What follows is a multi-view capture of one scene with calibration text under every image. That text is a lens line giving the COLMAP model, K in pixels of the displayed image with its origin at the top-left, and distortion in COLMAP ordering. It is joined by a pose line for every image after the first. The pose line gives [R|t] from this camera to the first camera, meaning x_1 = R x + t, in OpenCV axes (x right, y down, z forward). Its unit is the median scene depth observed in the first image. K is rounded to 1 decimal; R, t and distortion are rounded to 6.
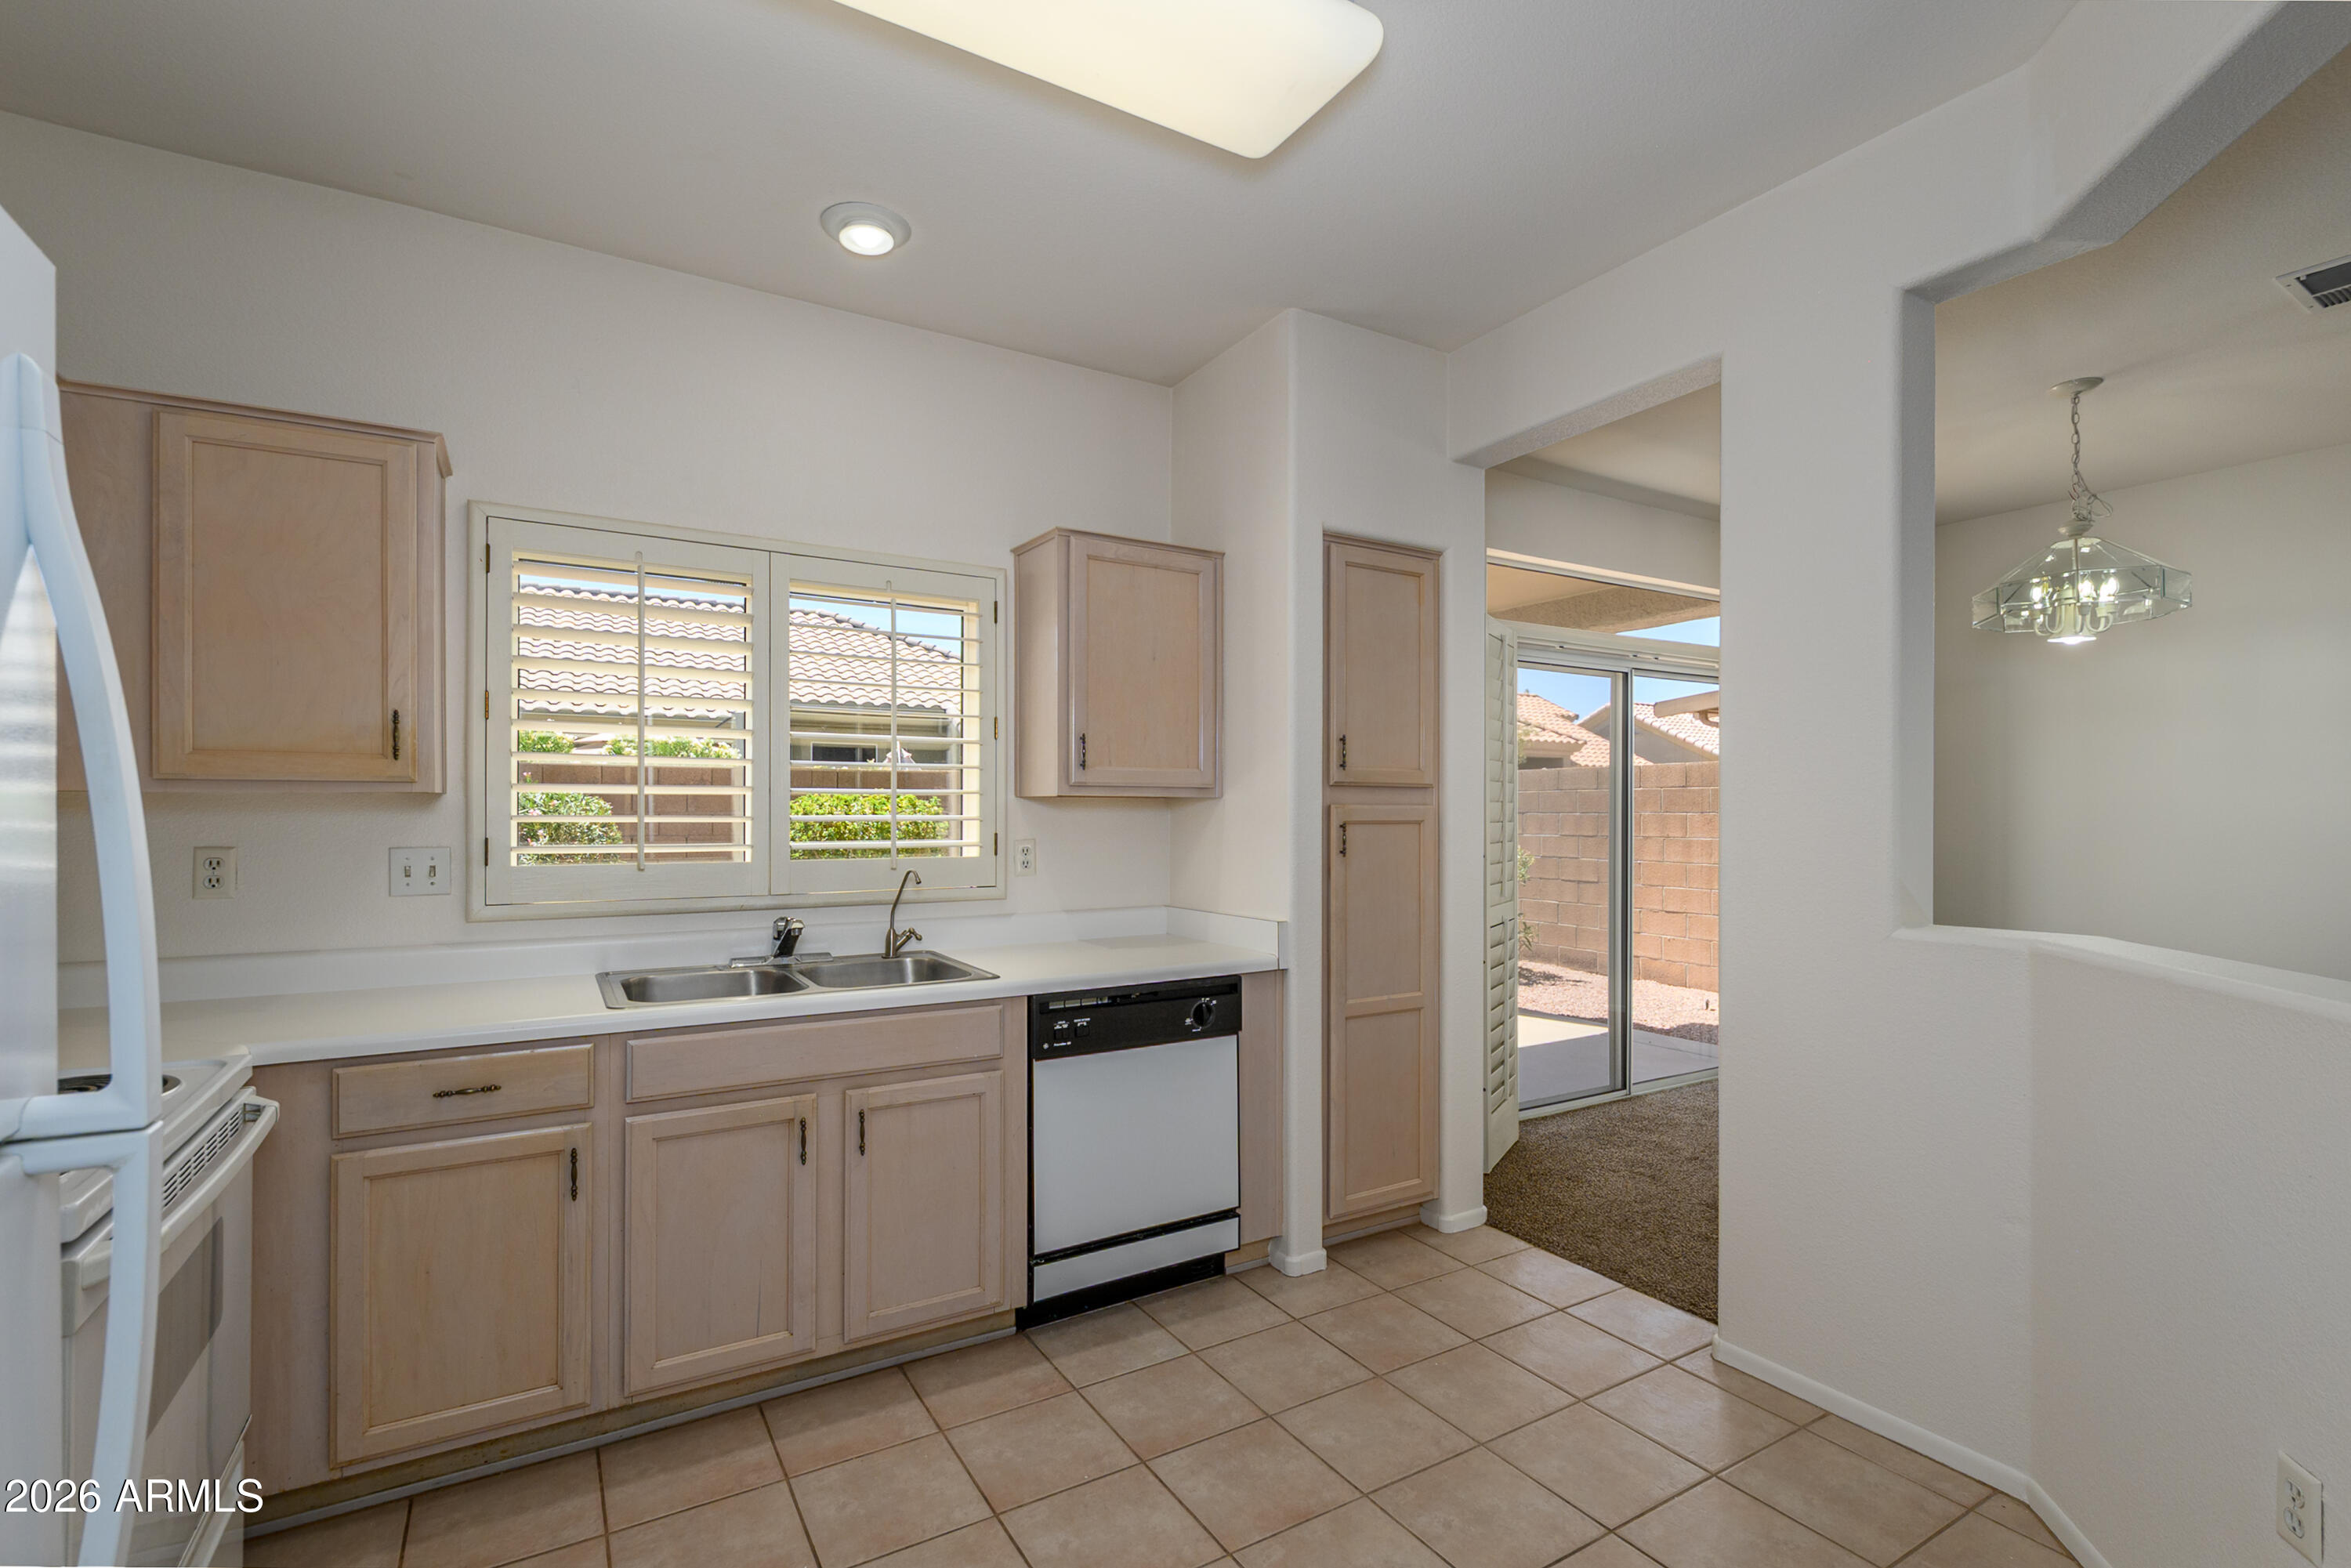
lens RADIAL K [[1029.6, 0, 1131.0], [0, 1029.6, 817.1], [0, 0, 1]] dist [-0.000980, -0.003145]
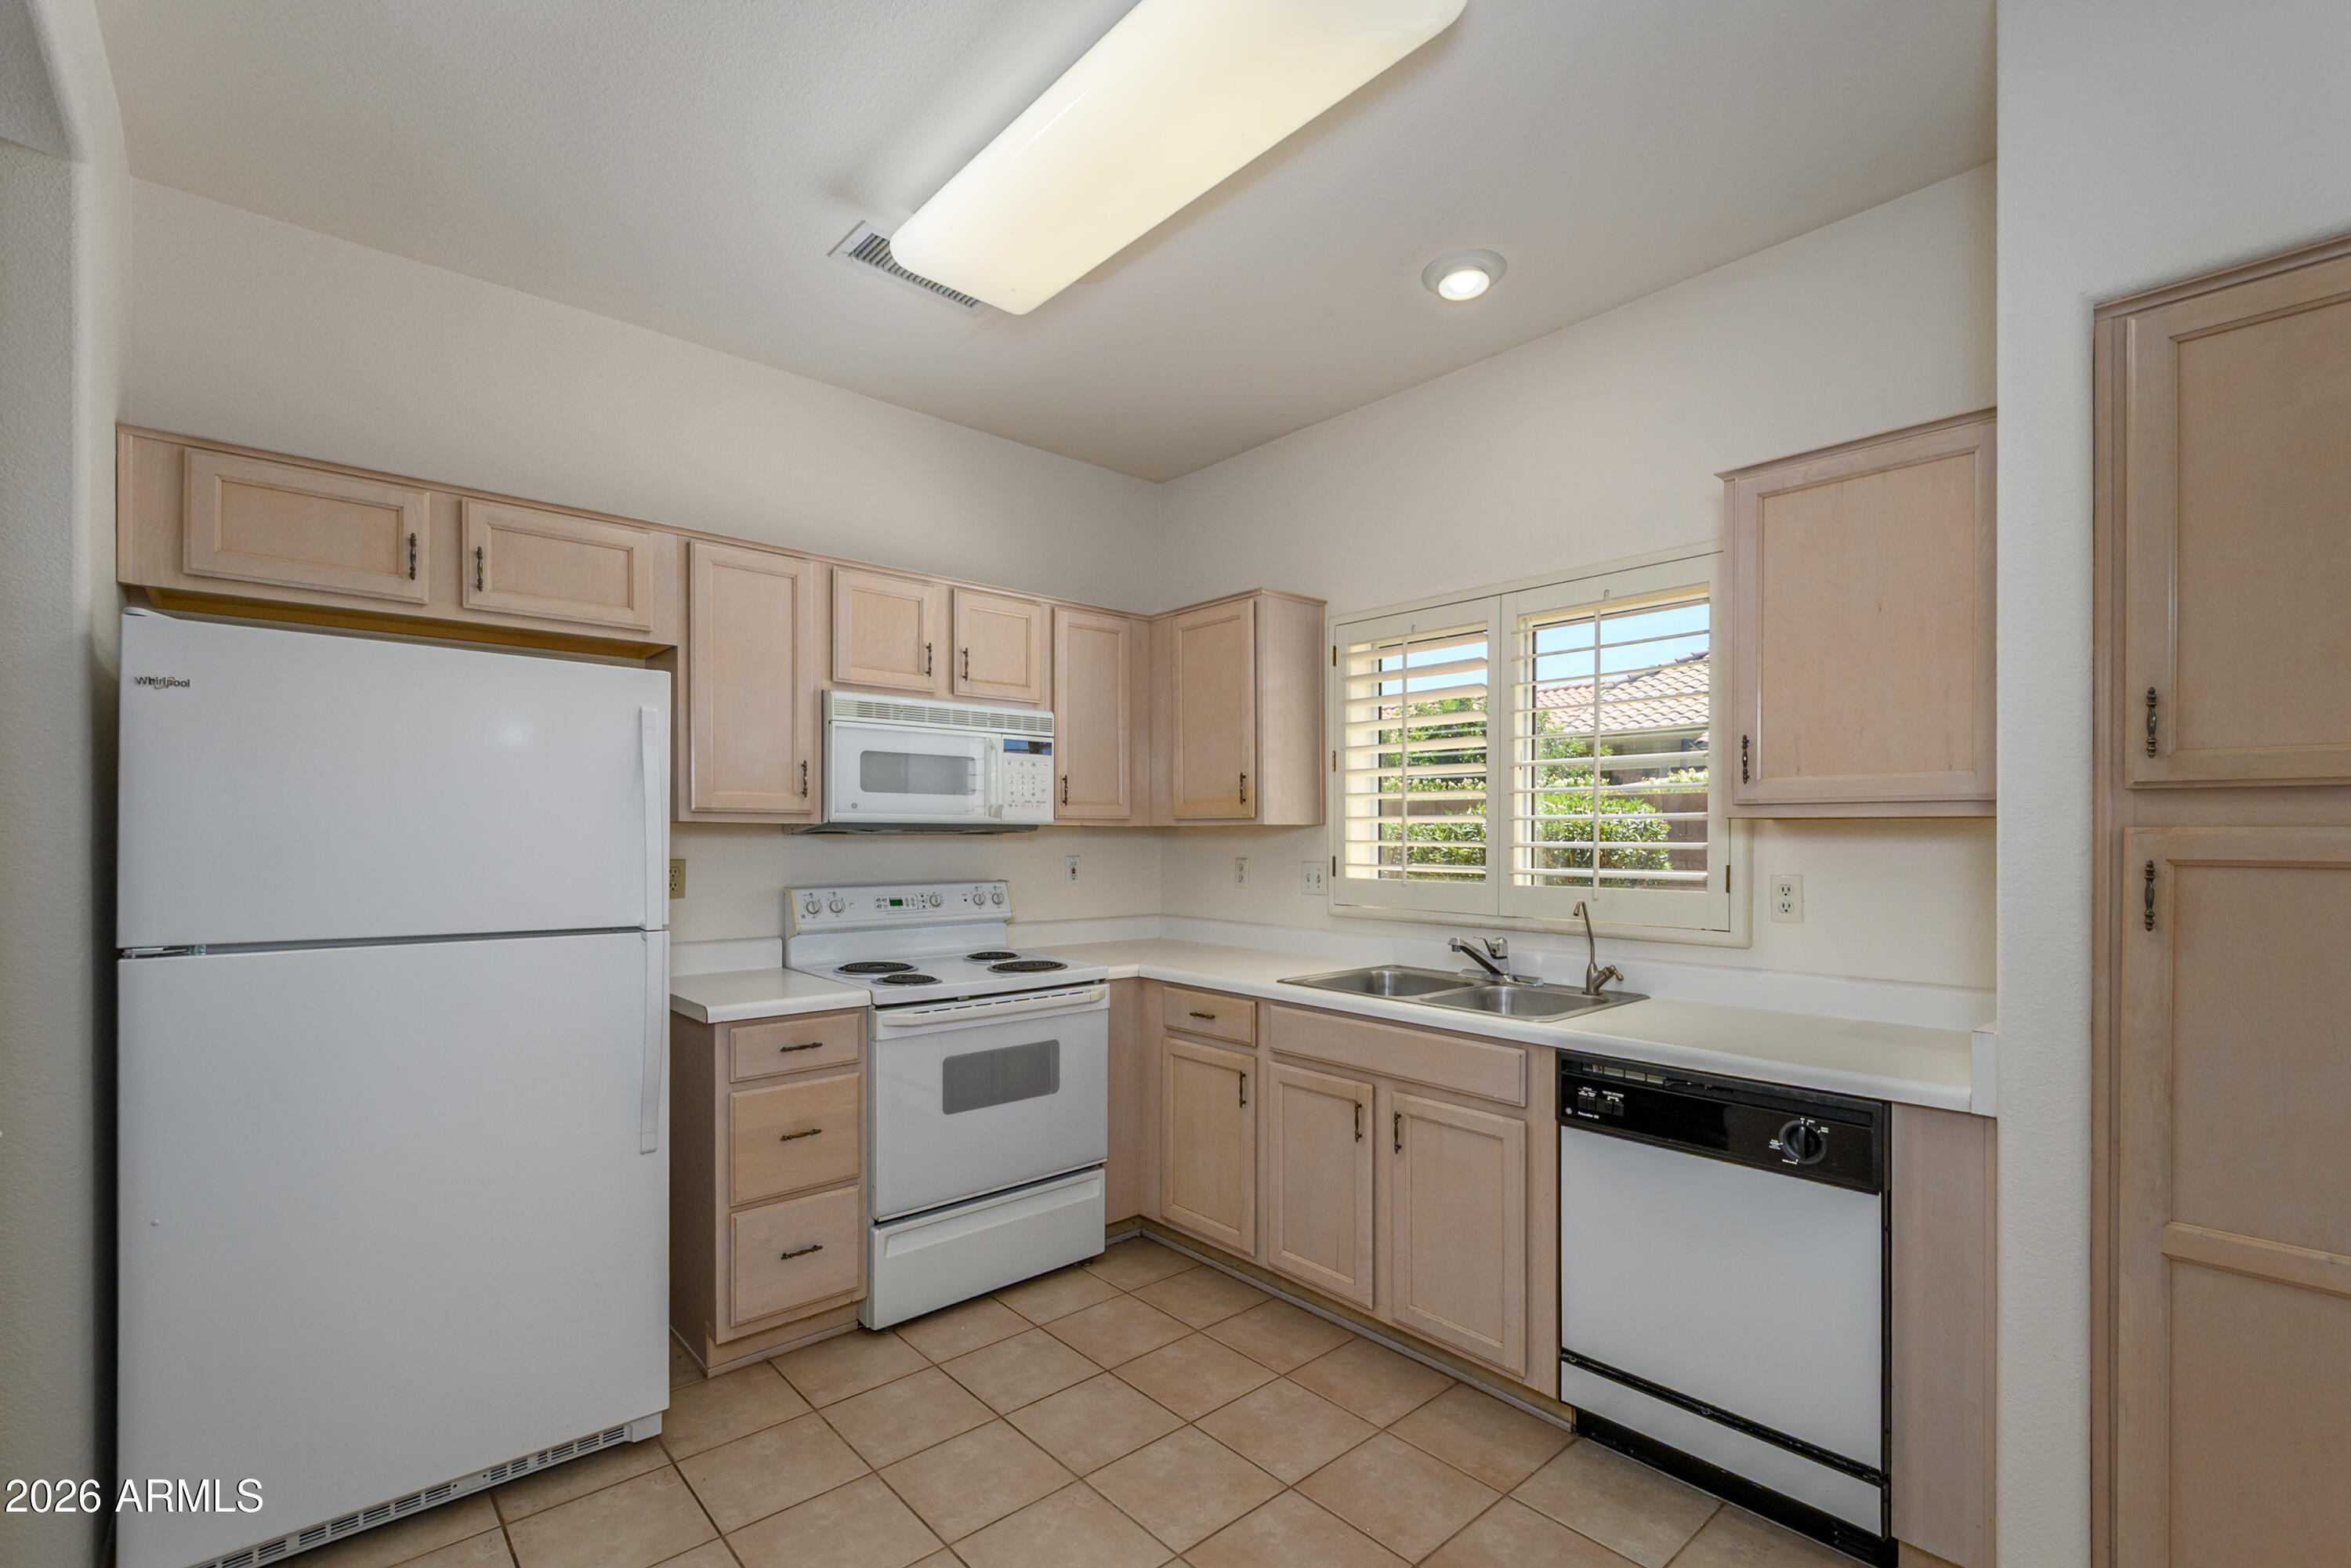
lens RADIAL K [[1029.6, 0, 1194.2], [0, 1029.6, 841.2], [0, 0, 1]] dist [-0.000980, -0.003145]
pose [[0.209946, 0.005344, -0.977698, 0.630962], [-0.006198, 0.999972, 0.004135, -0.004424], [0.977693, 0.005192, 0.209973, 0.465879]]
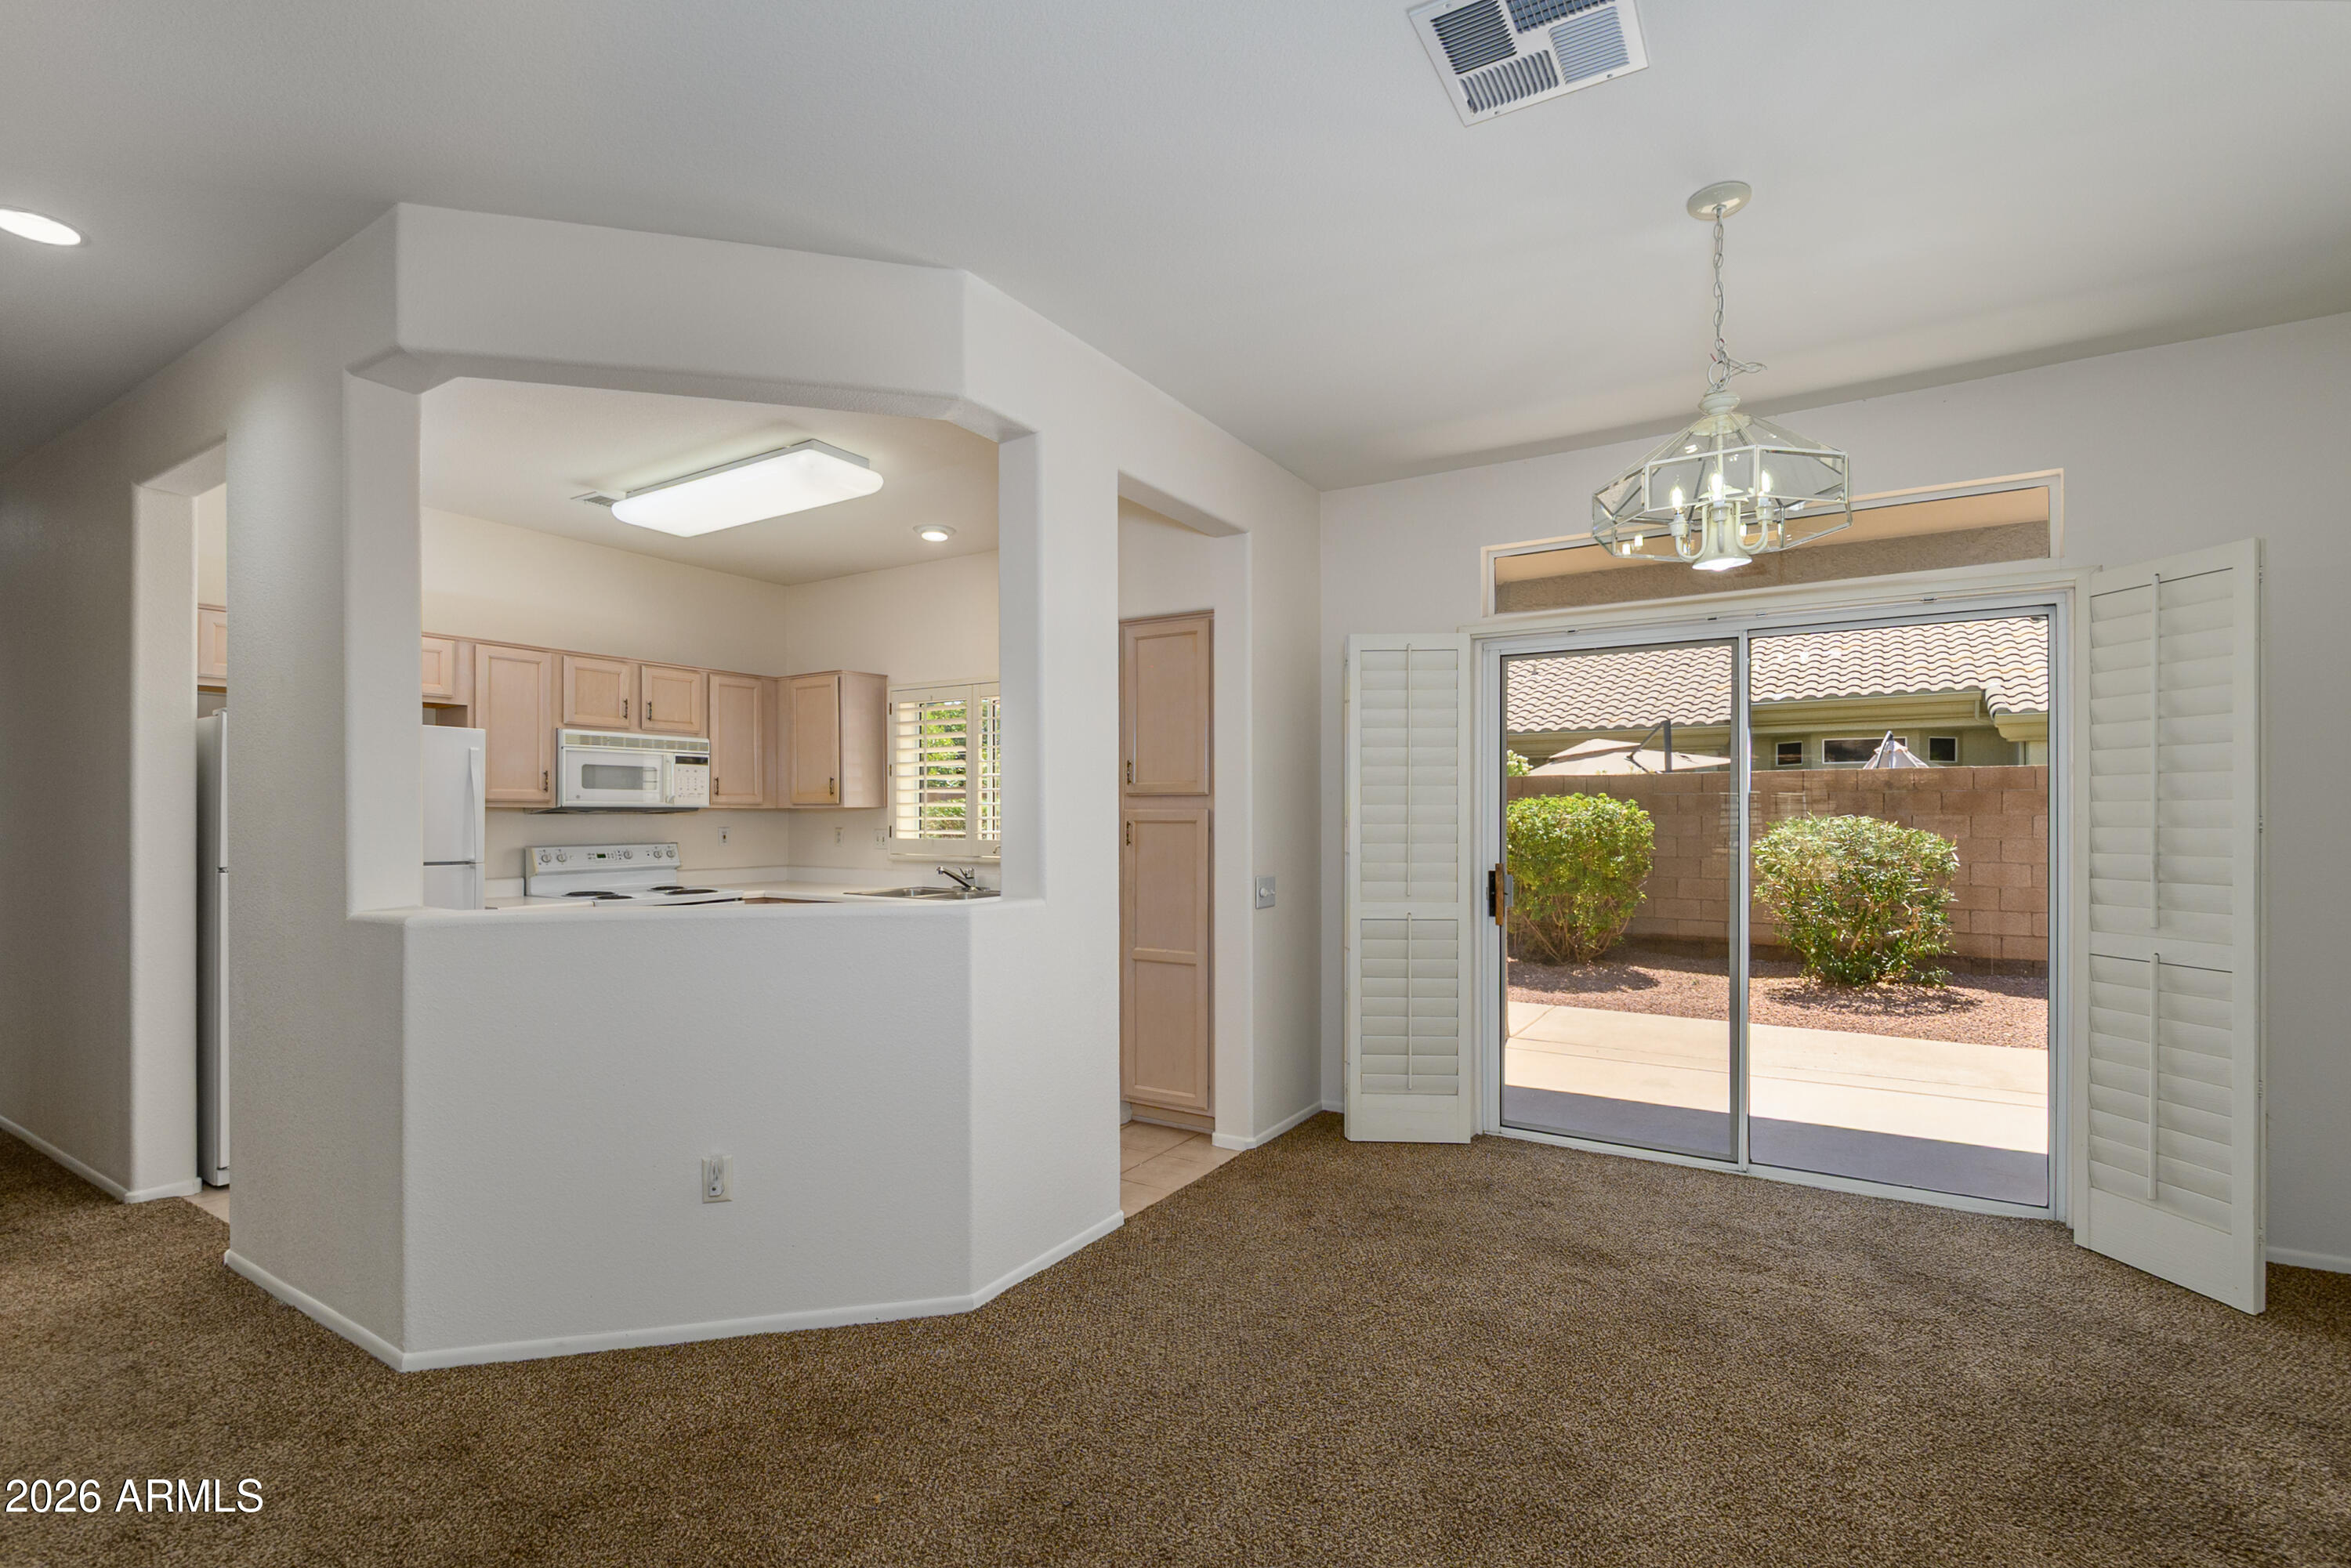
lens RADIAL K [[1029.6, 0, 1227.9], [0, 1029.6, 812.5], [0, 0, 1]] dist [-0.000980, -0.003145]
pose [[0.504149, -0.004816, -0.863603, 1.596408], [-0.002552, 0.999972, -0.007066, 0.002764], [0.863613, 0.005766, 0.504123, 0.423638]]
